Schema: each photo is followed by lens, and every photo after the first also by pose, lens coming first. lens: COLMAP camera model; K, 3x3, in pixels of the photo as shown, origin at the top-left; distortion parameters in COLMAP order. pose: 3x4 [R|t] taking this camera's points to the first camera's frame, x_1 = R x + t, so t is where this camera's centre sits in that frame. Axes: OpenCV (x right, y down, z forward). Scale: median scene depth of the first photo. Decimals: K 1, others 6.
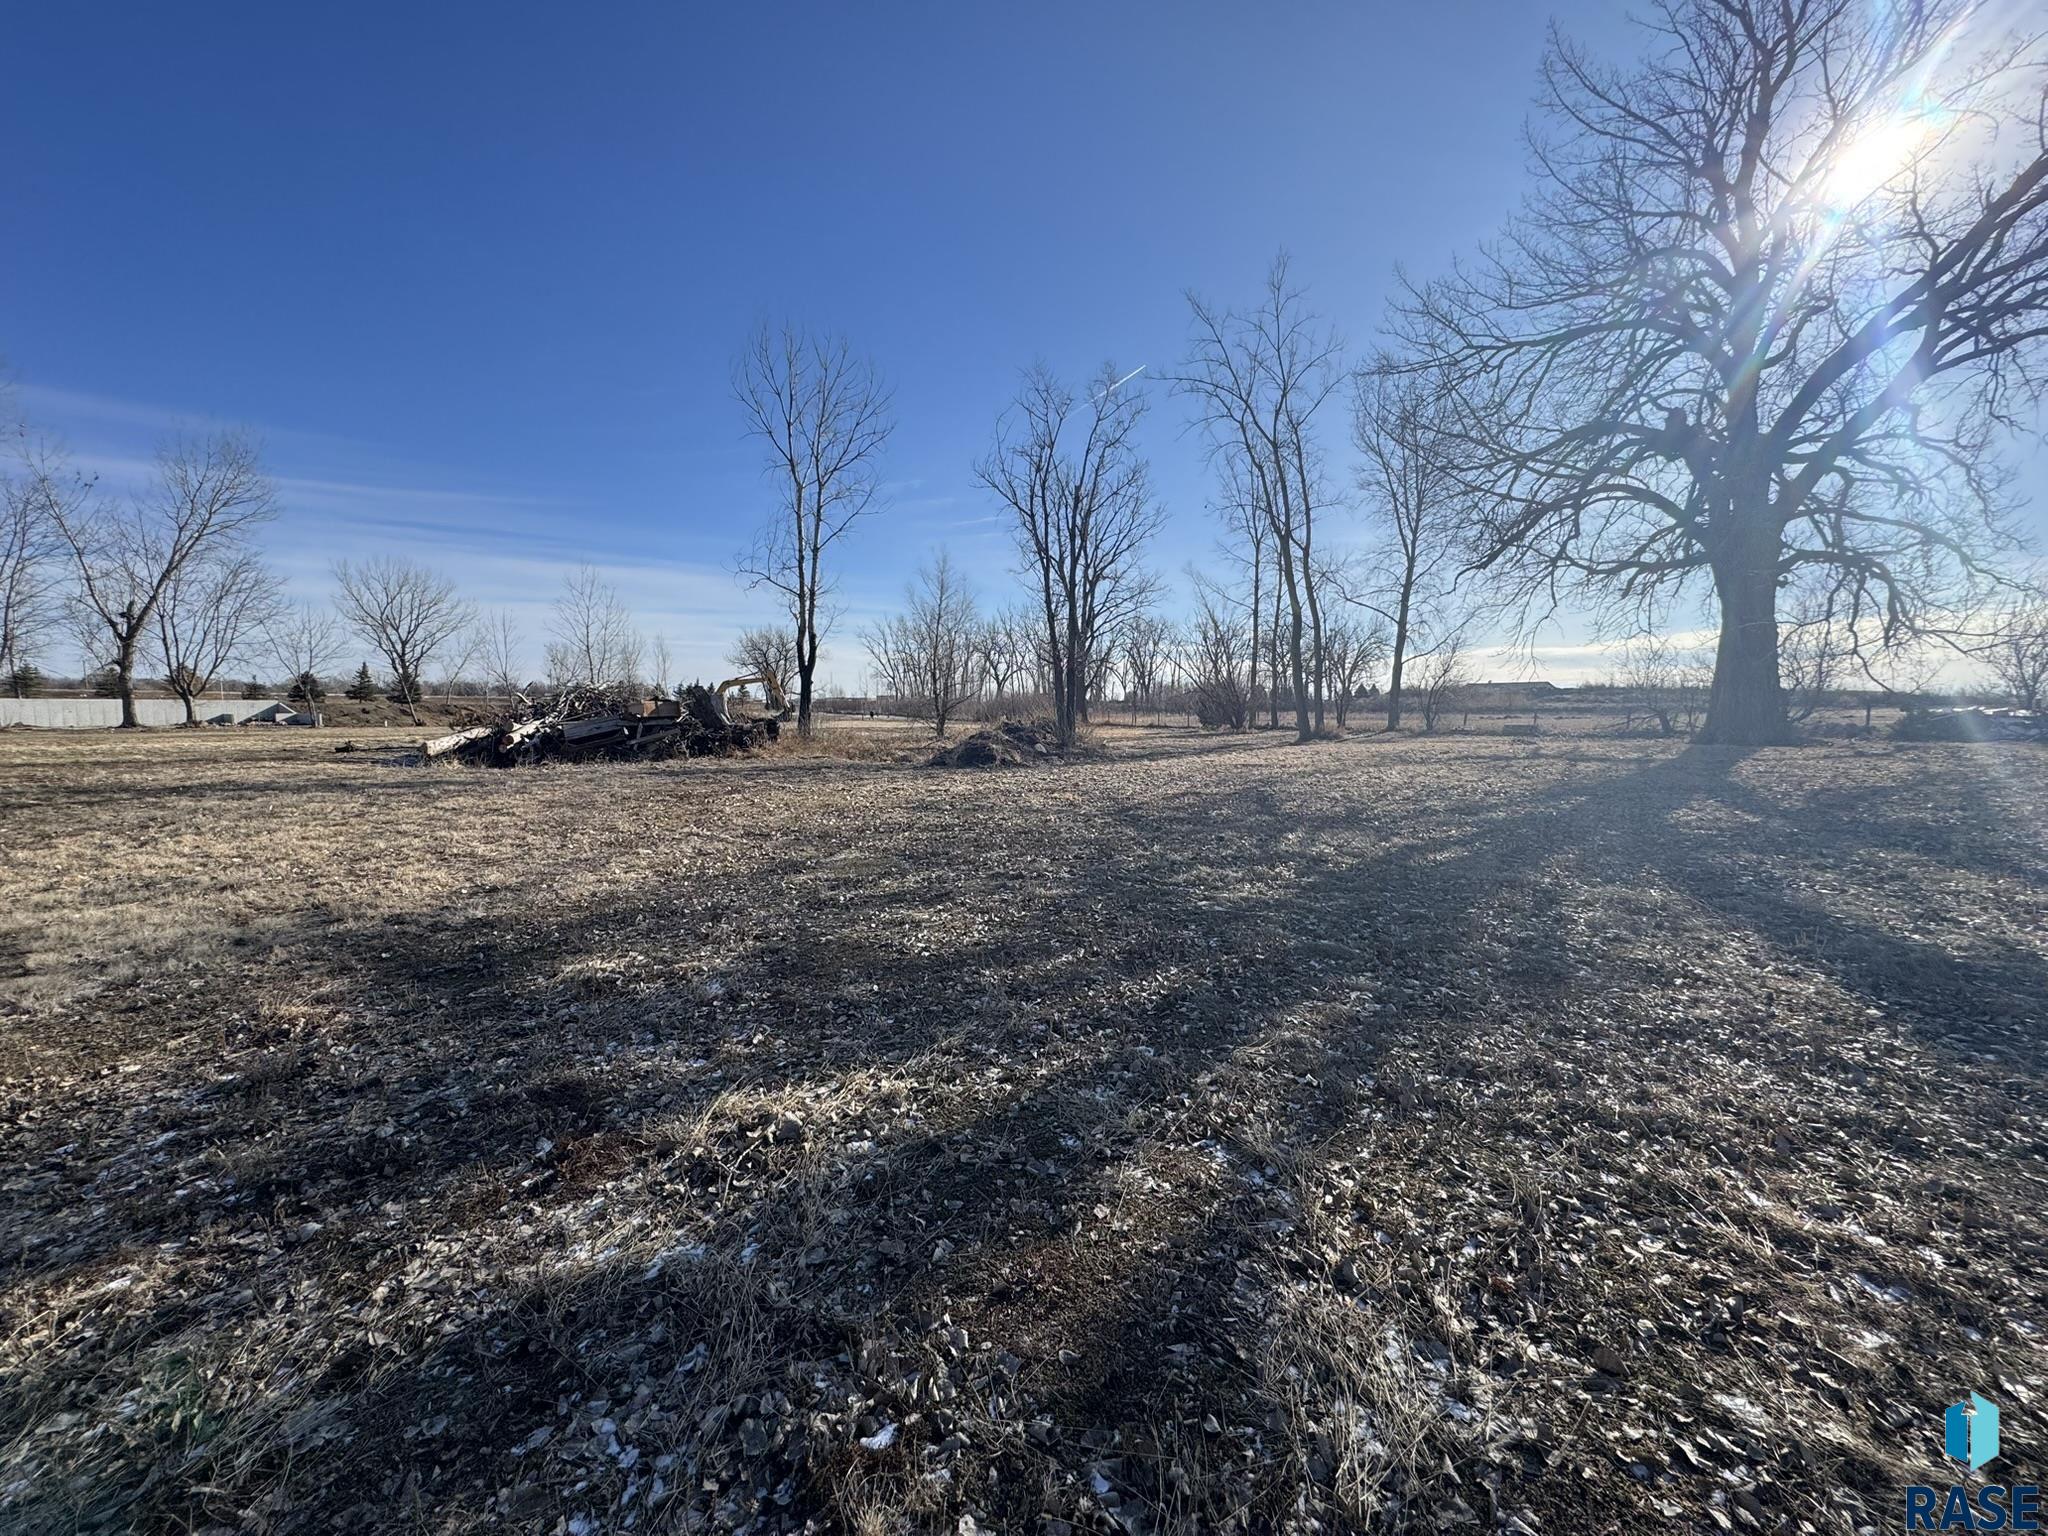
lens RADIAL K [[812.6, 0, 1016.9], [0, 812.6, 772.7], [0, 0, 1]] dist [-0.003790, 0.000124]
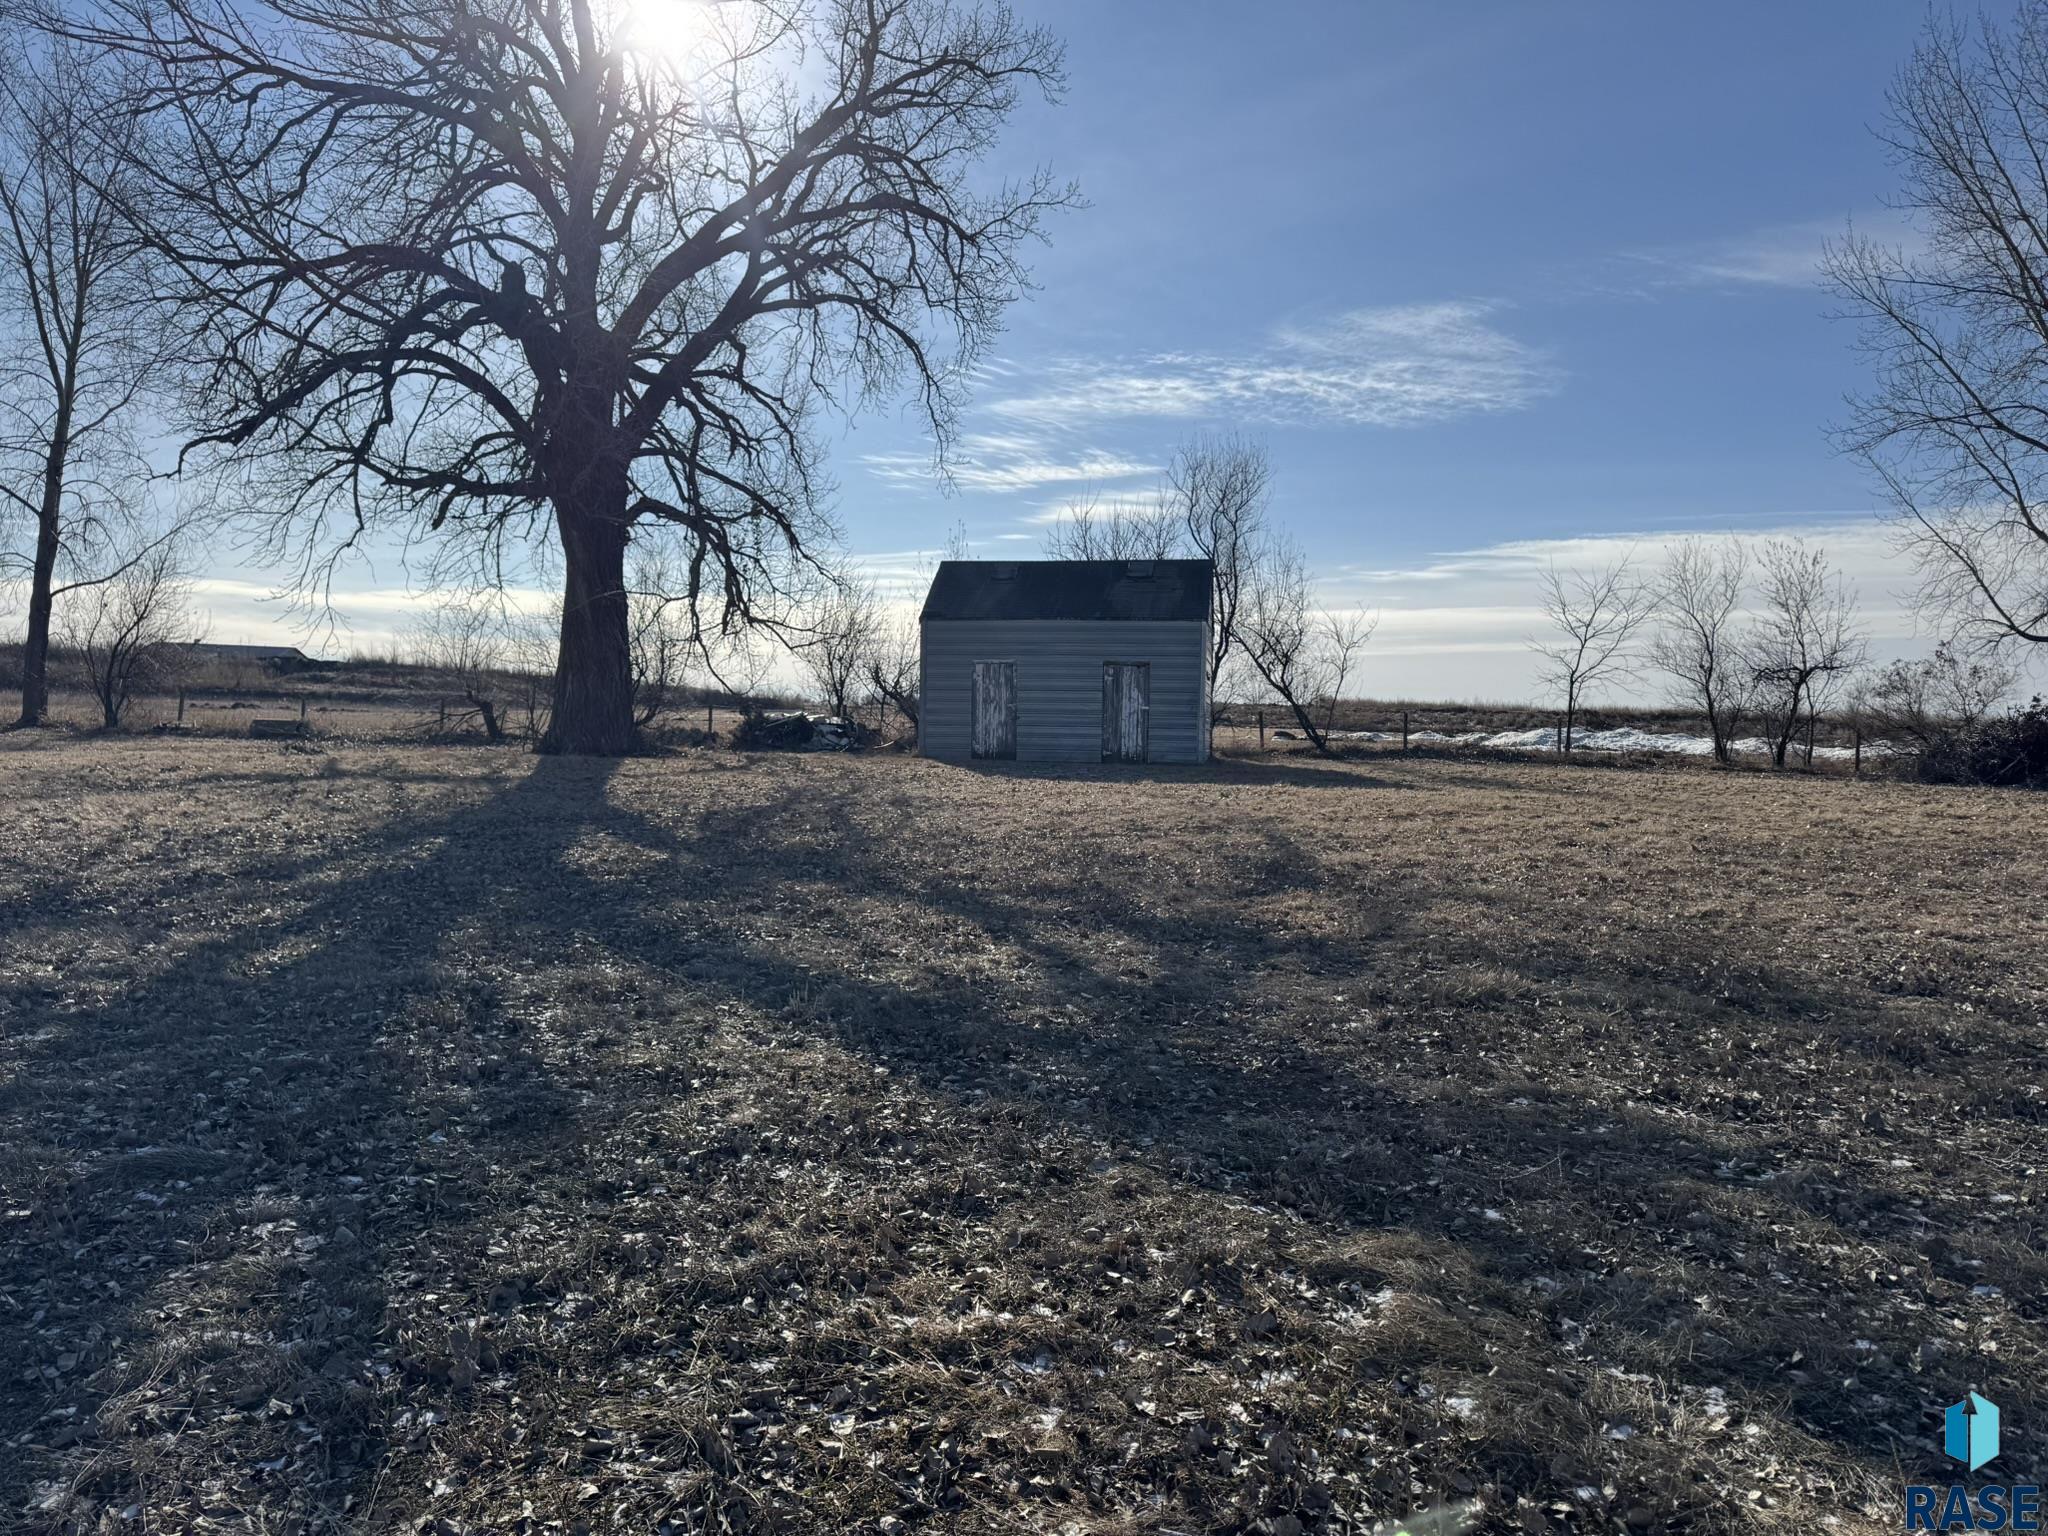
lens RADIAL K [[1437.1, 0, 1033.9], [0, 1437.1, 775.8], [0, 0, 1]] dist [0.068543, -0.082454]
pose [[0.495684, -0.011615, 0.868426, -0.035381], [0.028230, 0.999598, -0.002744, -0.001437], [-0.868044, 0.025876, 0.495812, 0.019111]]
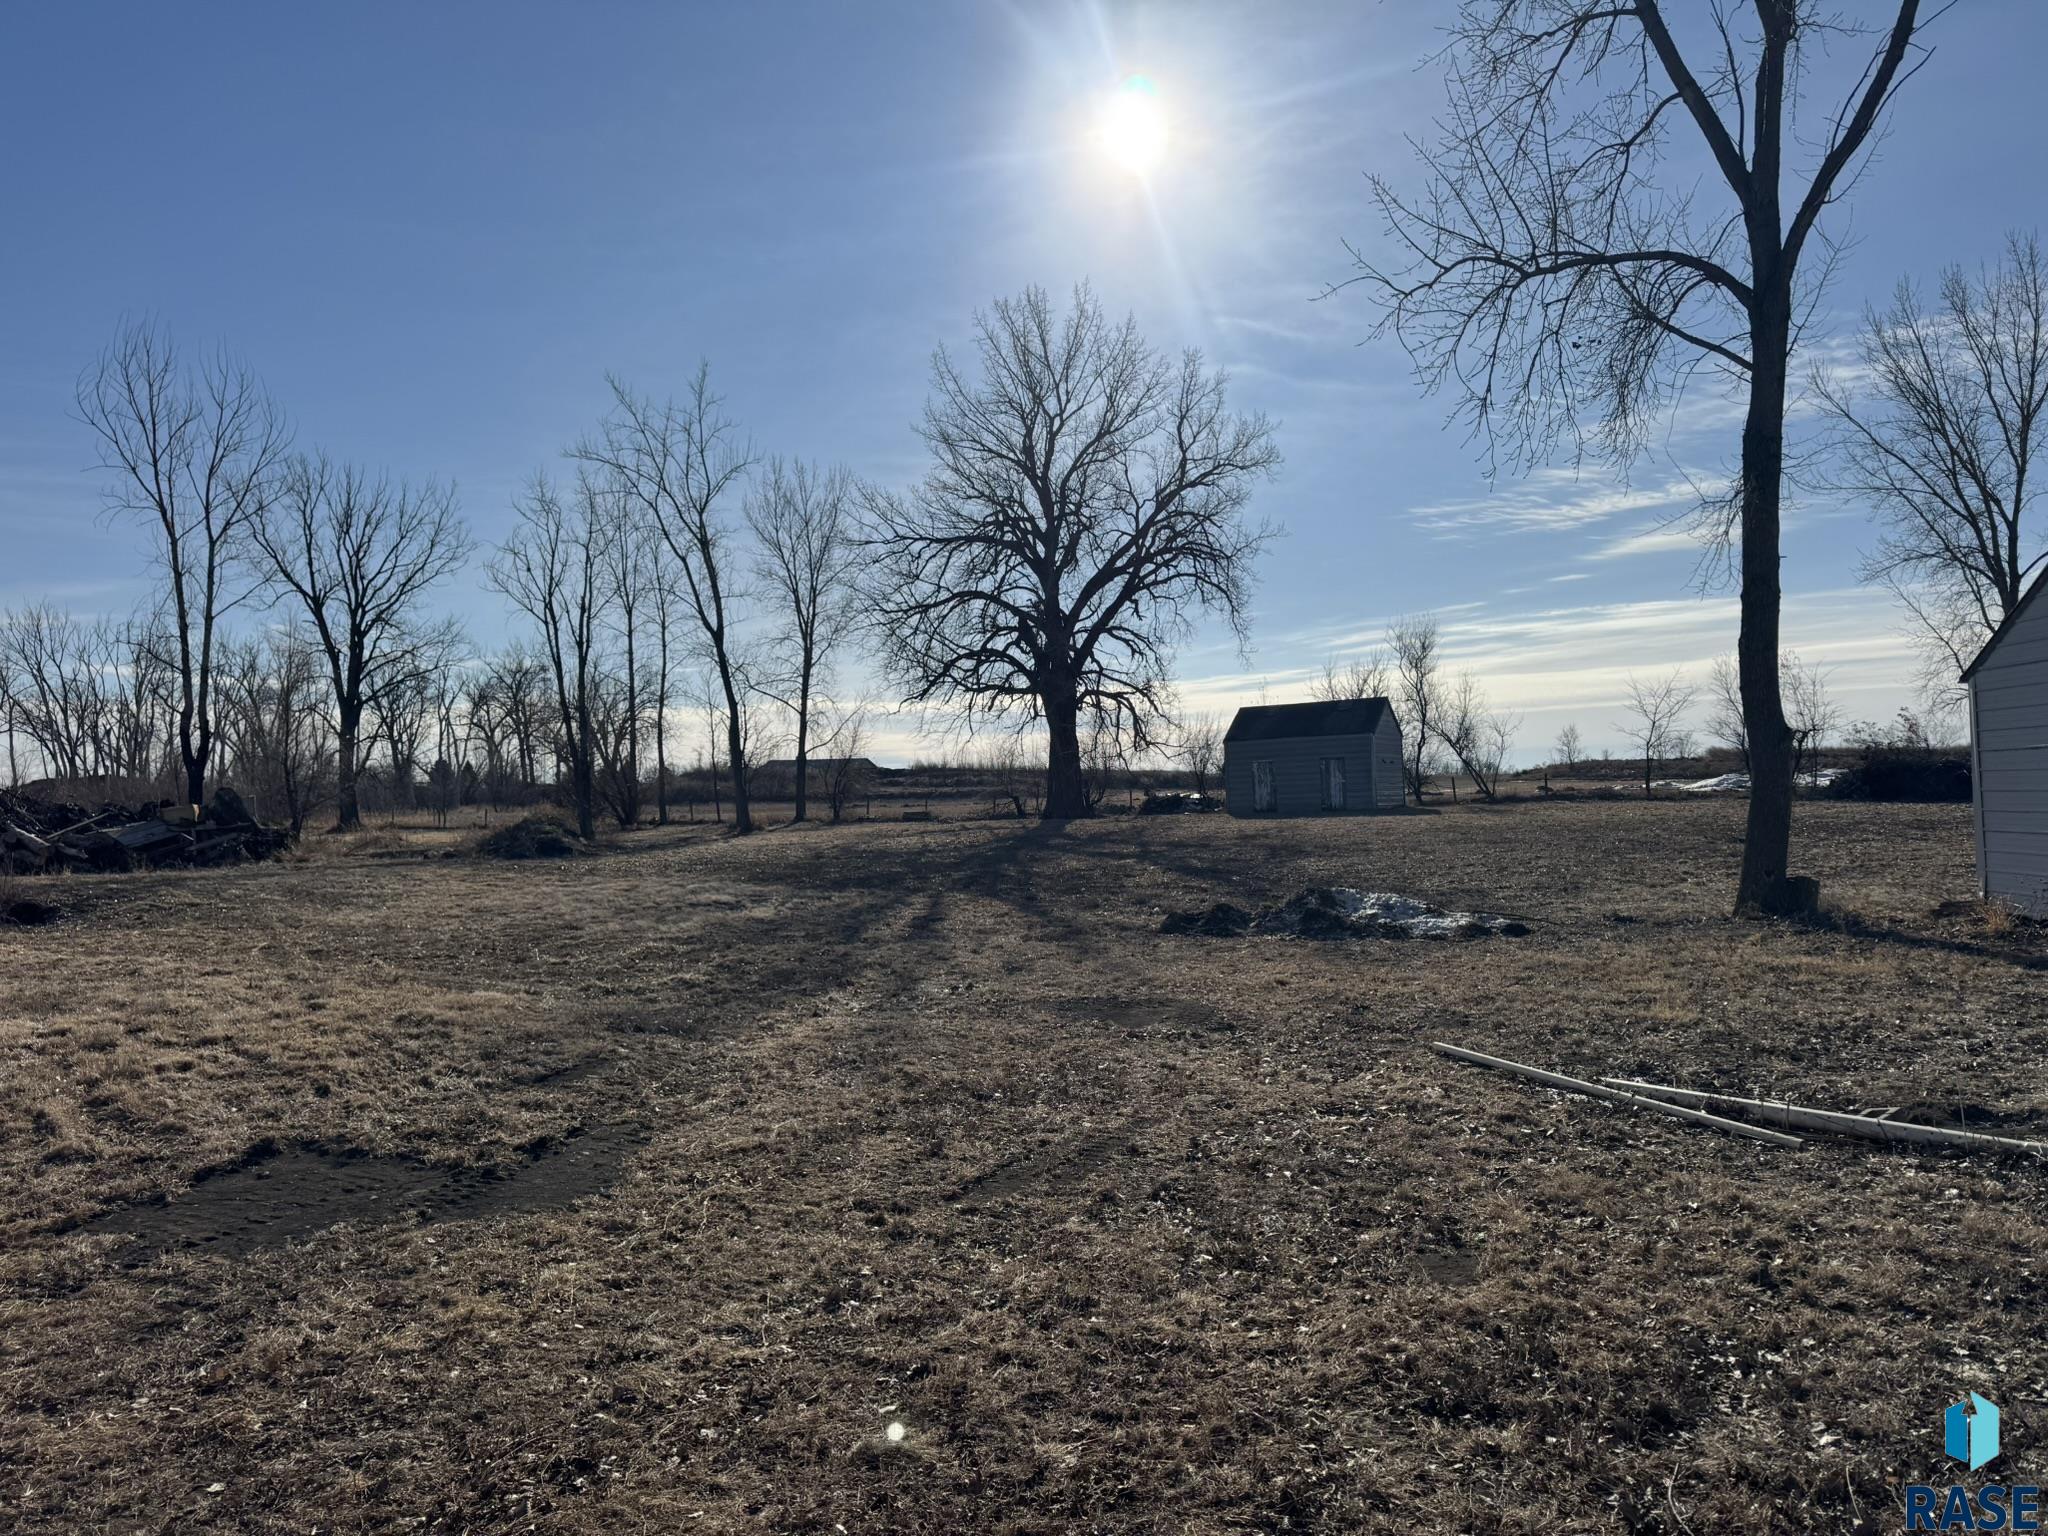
lens RADIAL K [[1437.1, 0, 1018.8], [0, 1437.1, 777.1], [0, 0, 1]] dist [0.068543, -0.082454]
pose [[0.766370, -0.006114, 0.642371, -0.925668], [0.066511, 0.995336, -0.069877, 0.070684], [-0.638948, 0.096276, 0.763202, -1.030507]]
